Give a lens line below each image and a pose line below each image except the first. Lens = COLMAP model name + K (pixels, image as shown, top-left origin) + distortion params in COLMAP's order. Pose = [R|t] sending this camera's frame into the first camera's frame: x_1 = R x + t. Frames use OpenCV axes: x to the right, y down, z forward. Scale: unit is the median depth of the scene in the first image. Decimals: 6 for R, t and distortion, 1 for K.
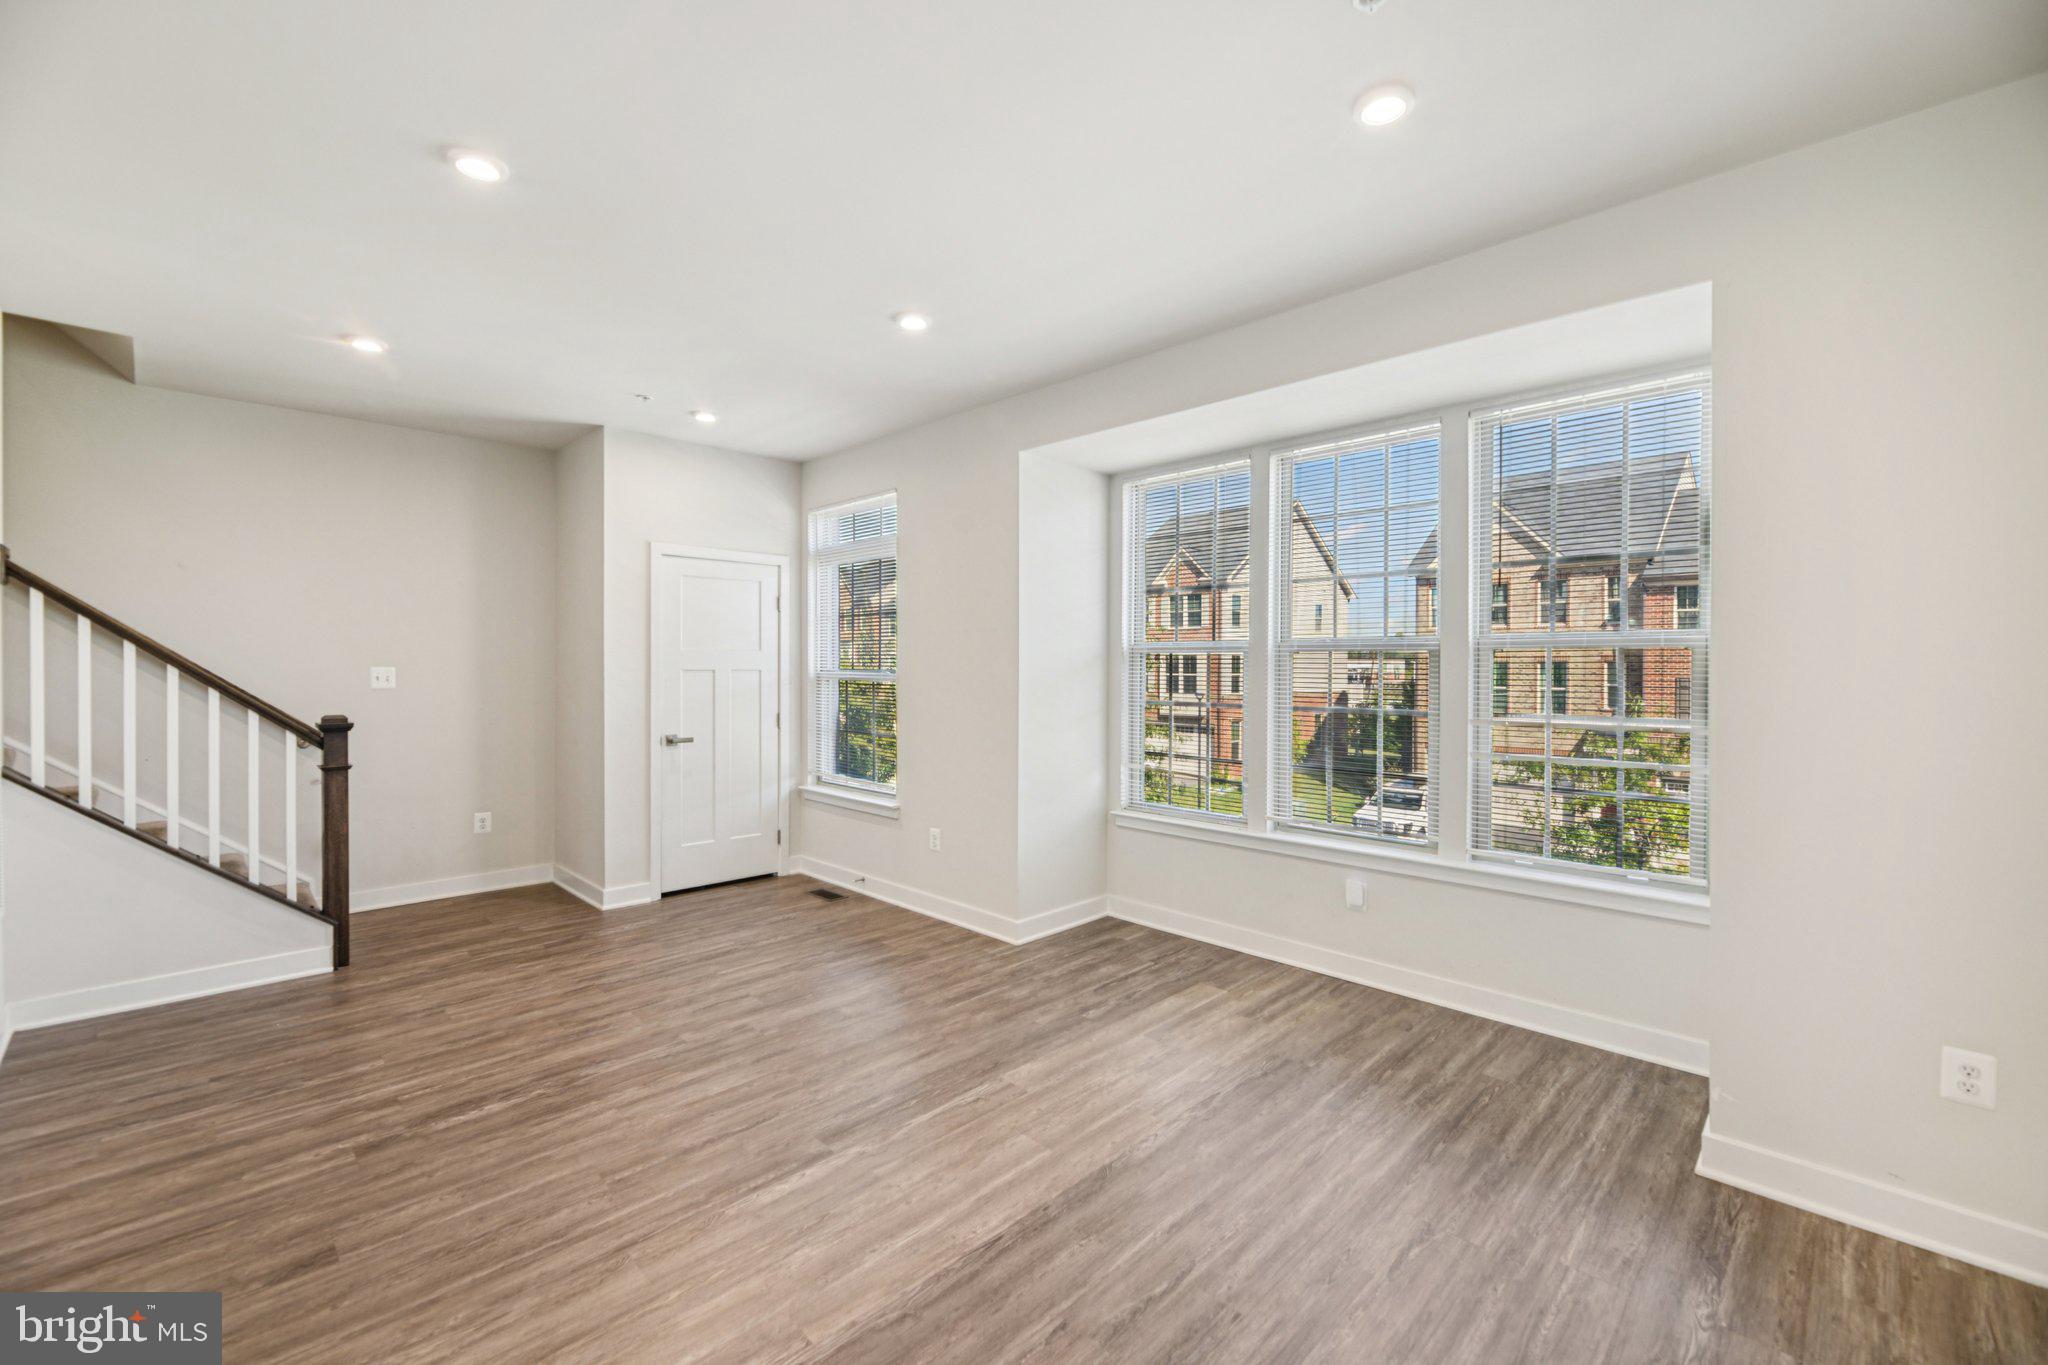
lens RADIAL K [[847.6, 0, 1028.3], [0, 847.6, 677.5], [0, 0, 1]] dist [-0.002109, -0.003987]
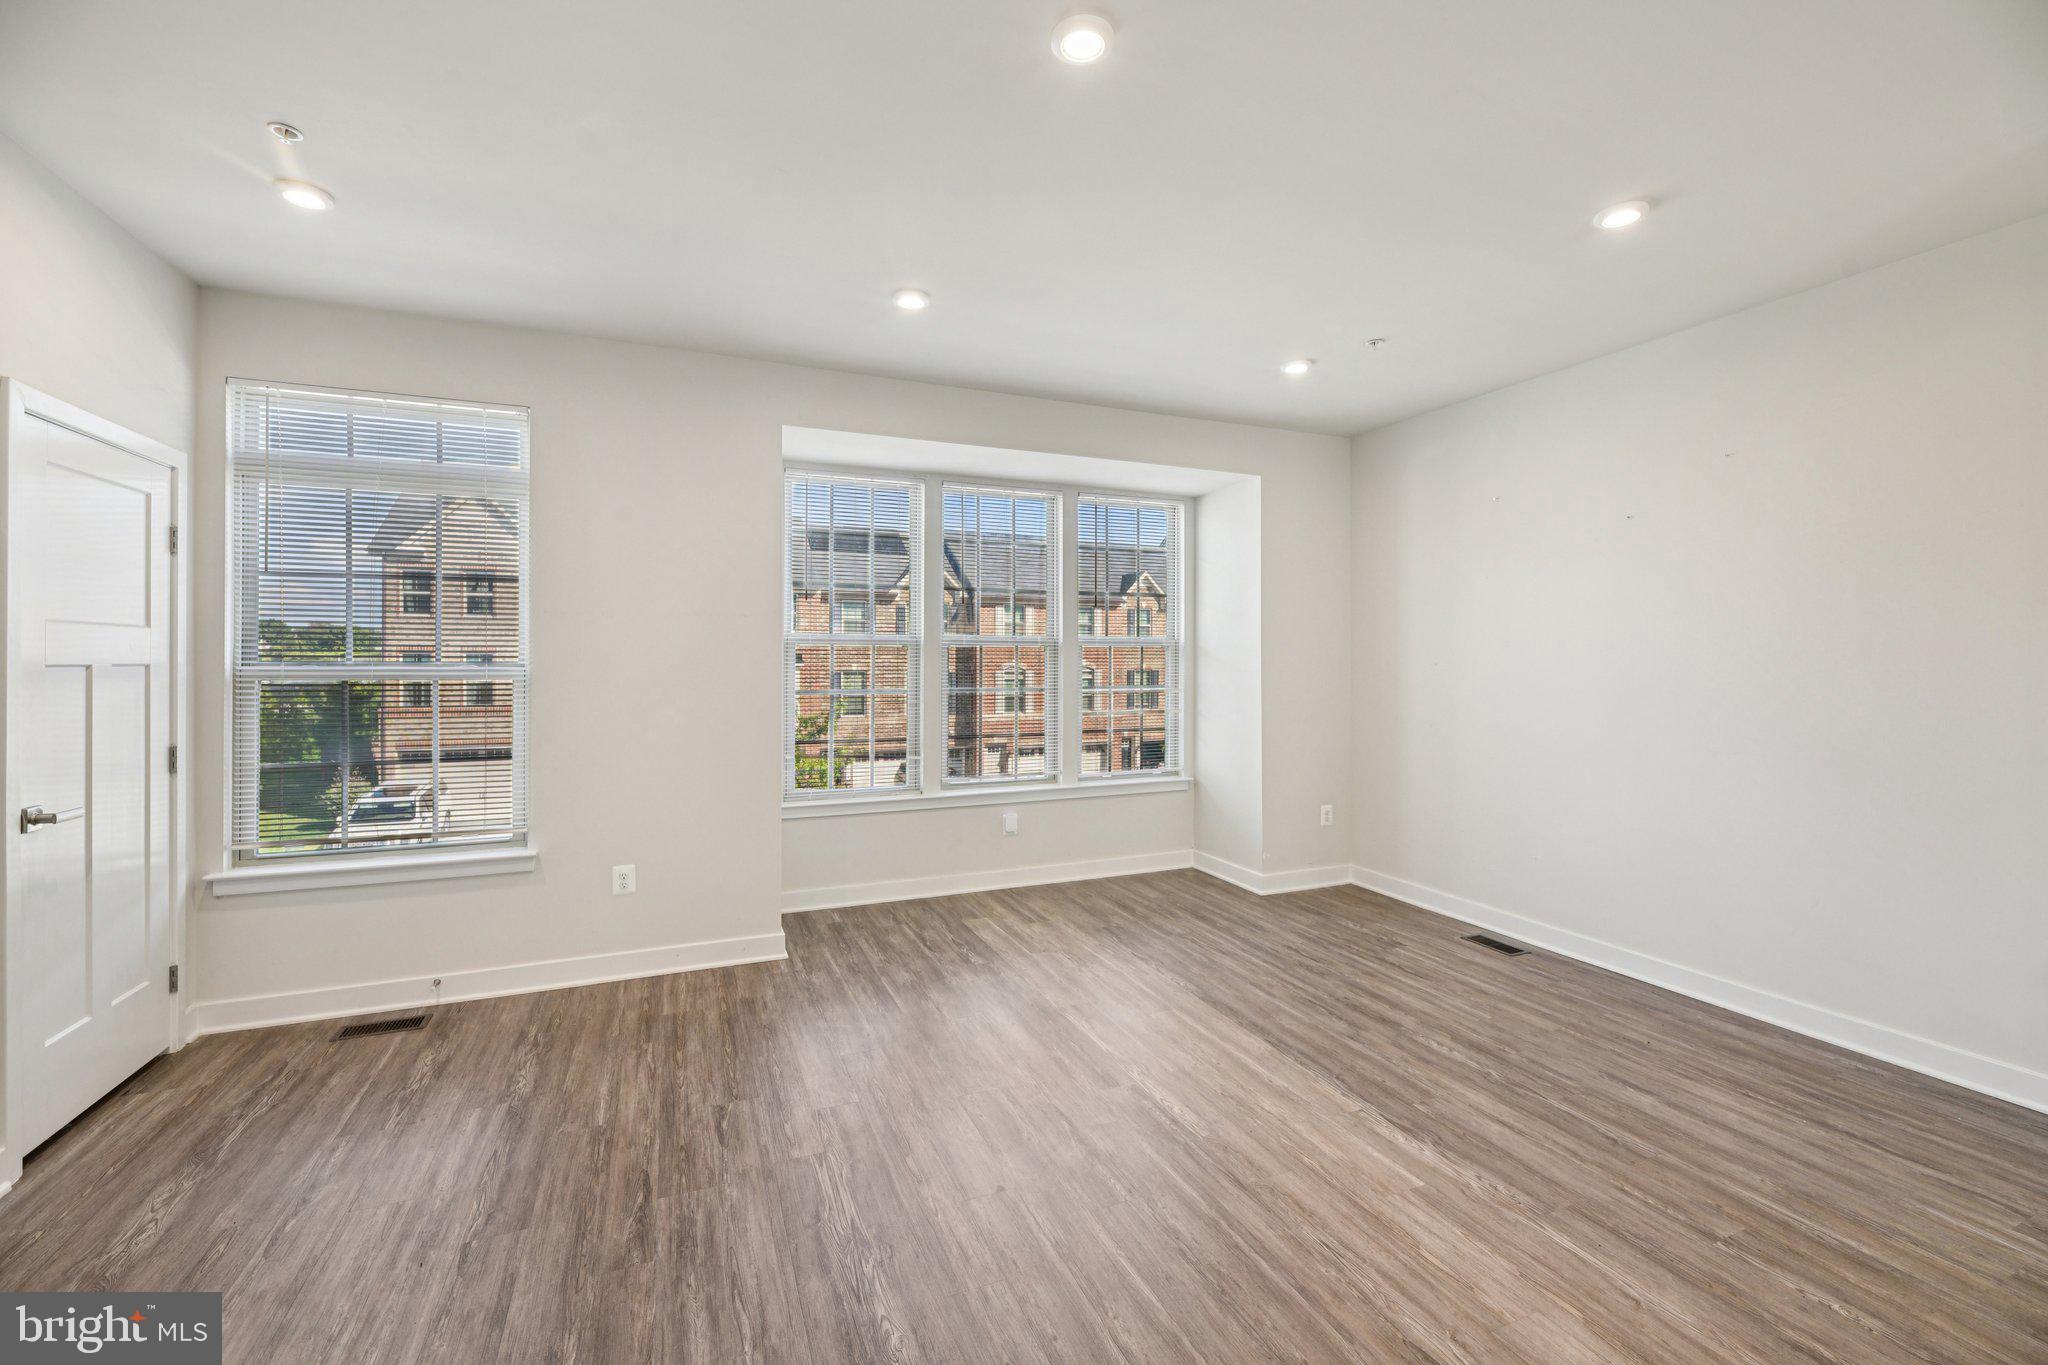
lens RADIAL K [[847.6, 0, 1028.3], [0, 847.6, 677.5], [0, 0, 1]] dist [-0.002109, -0.003987]
pose [[0.384152, -0.025726, 0.922911, -0.963372], [0.014896, 0.999654, 0.021665, -0.009619], [-0.923149, 0.005425, 0.384403, 0.502726]]
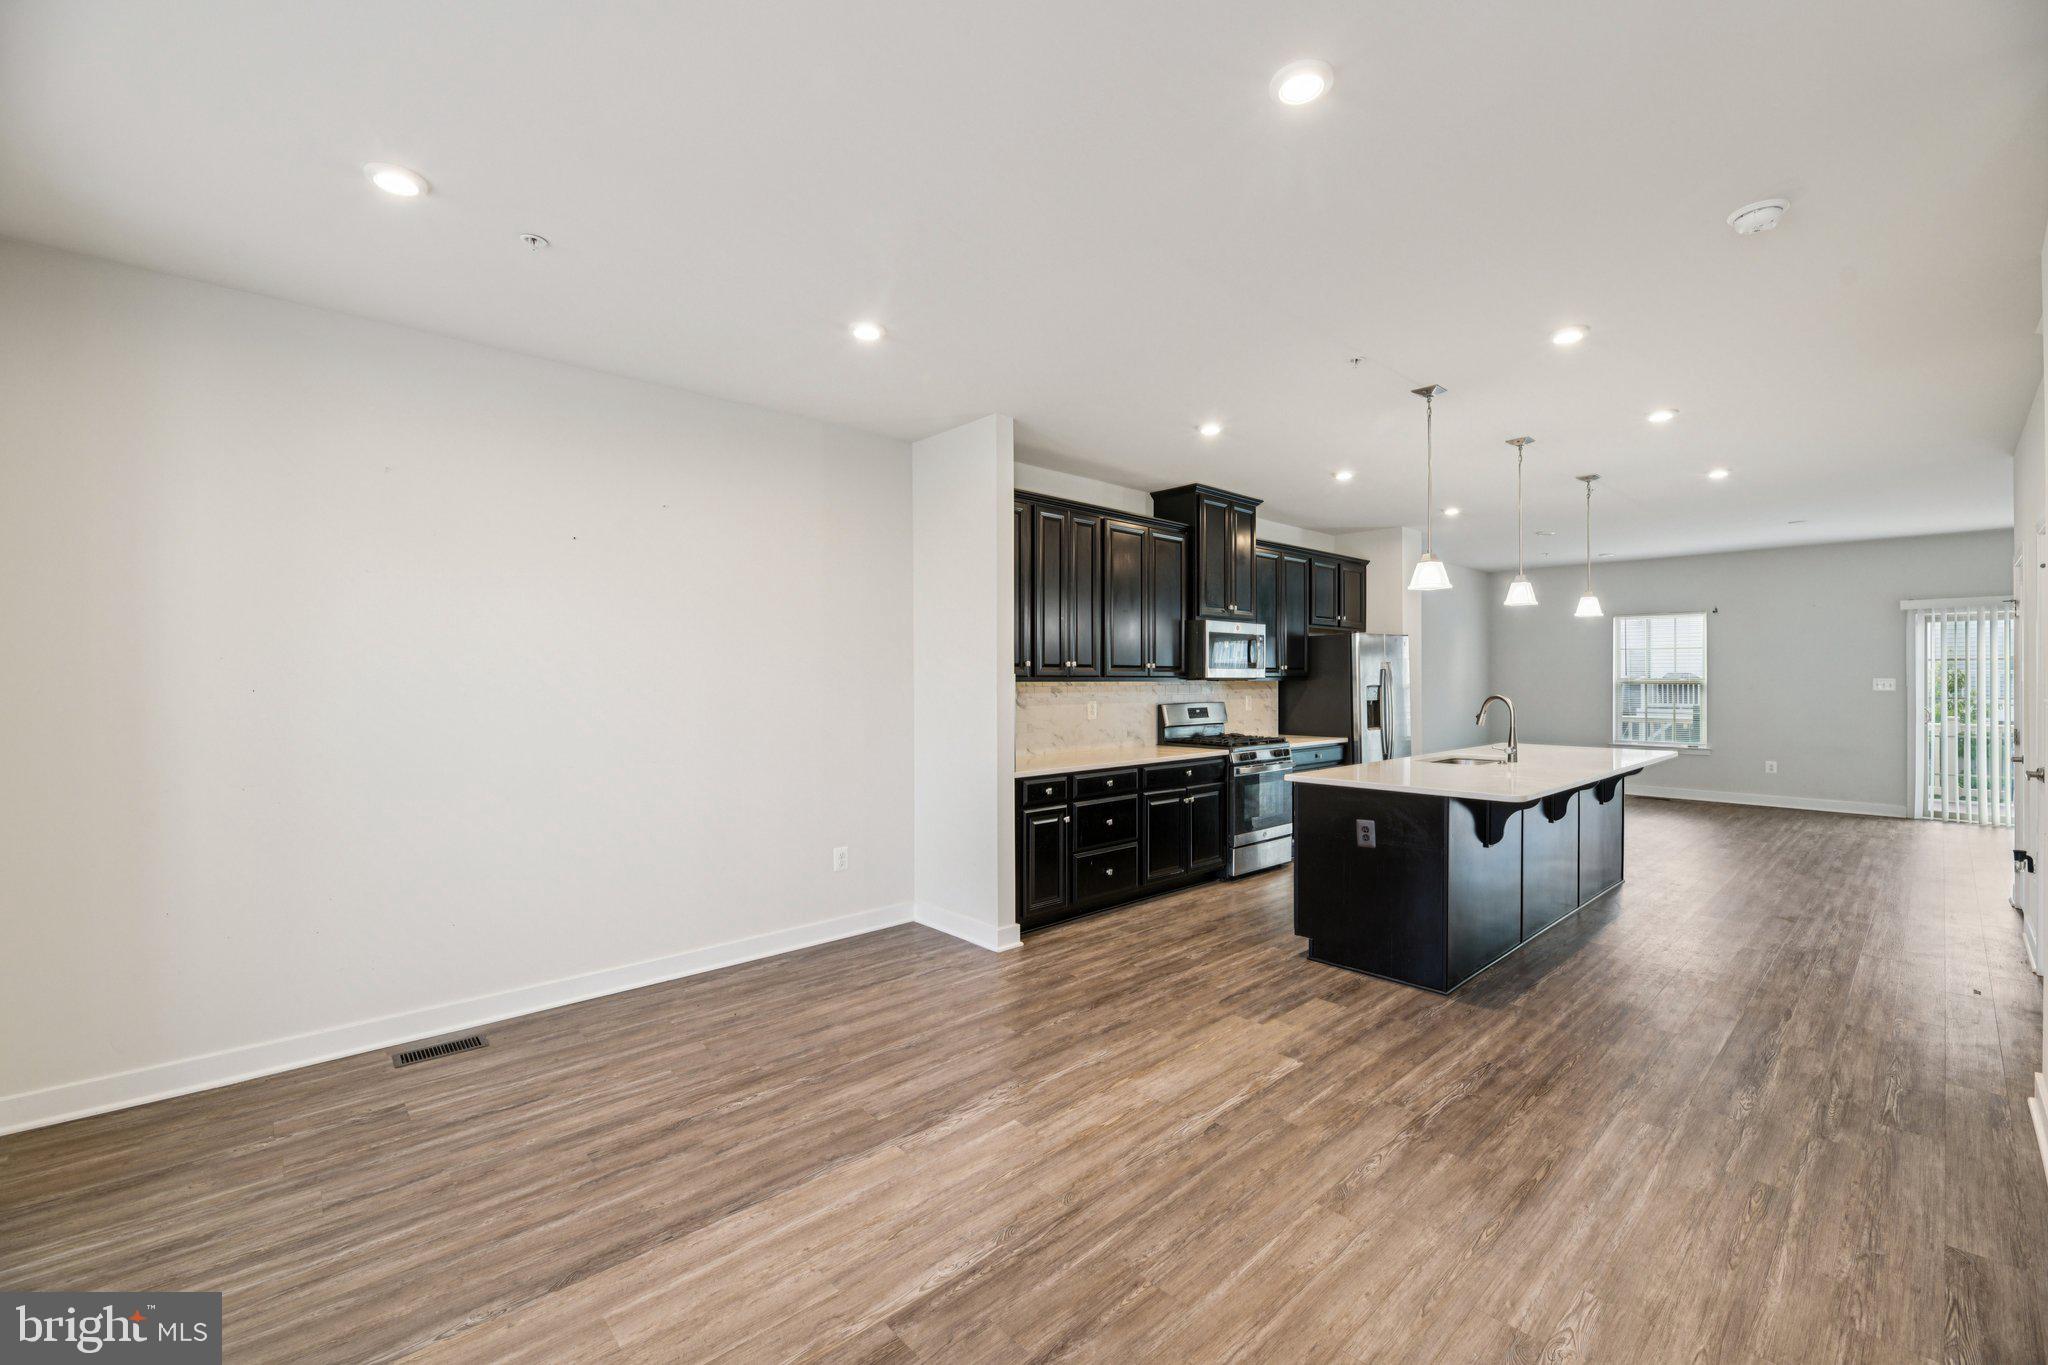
lens RADIAL K [[847.6, 0, 1028.3], [0, 847.6, 677.5], [0, 0, 1]] dist [-0.002109, -0.003987]
pose [[-0.998991, -0.001432, 0.044885, -0.283320], [-0.000855, 0.999917, 0.012852, -0.017986], [-0.044899, 0.012801, -0.998909, 1.266624]]
